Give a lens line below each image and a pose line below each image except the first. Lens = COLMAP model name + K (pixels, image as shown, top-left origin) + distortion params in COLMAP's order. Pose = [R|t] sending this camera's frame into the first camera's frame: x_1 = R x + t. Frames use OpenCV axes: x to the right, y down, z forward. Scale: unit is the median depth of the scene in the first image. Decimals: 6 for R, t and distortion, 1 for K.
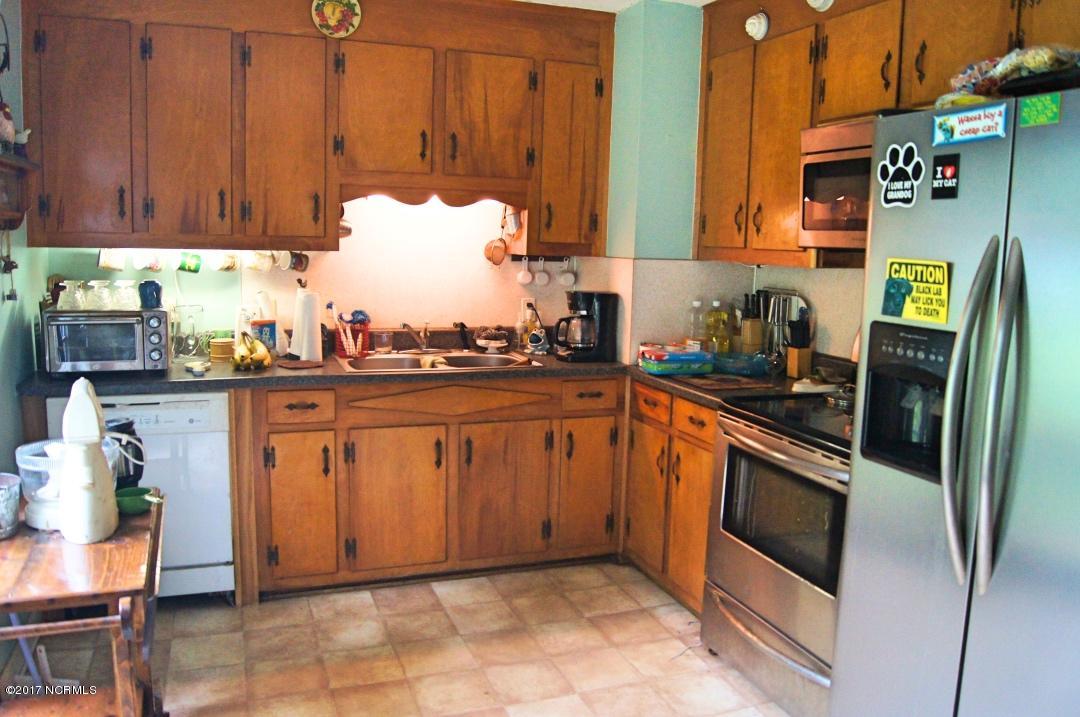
lens RADIAL K [[838.3, 0, 543.6], [0, 838.3, 358.0], [0, 0, 1]] dist [-0.082279, 0.017503]
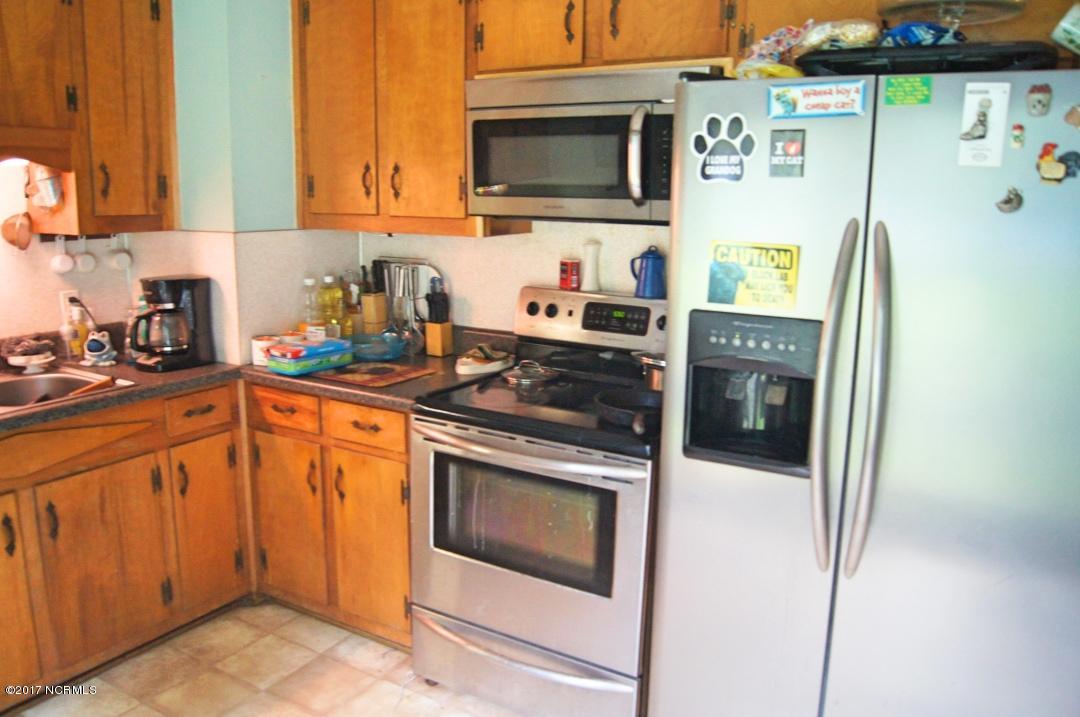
lens RADIAL K [[838.3, 0, 538.2], [0, 838.3, 359.3], [0, 0, 1]] dist [-0.082279, 0.017503]
pose [[0.786491, -0.137172, 0.602176, -0.165305], [0.094298, 0.990262, 0.102416, -0.056505], [-0.610361, -0.023765, 0.791767, 0.212076]]
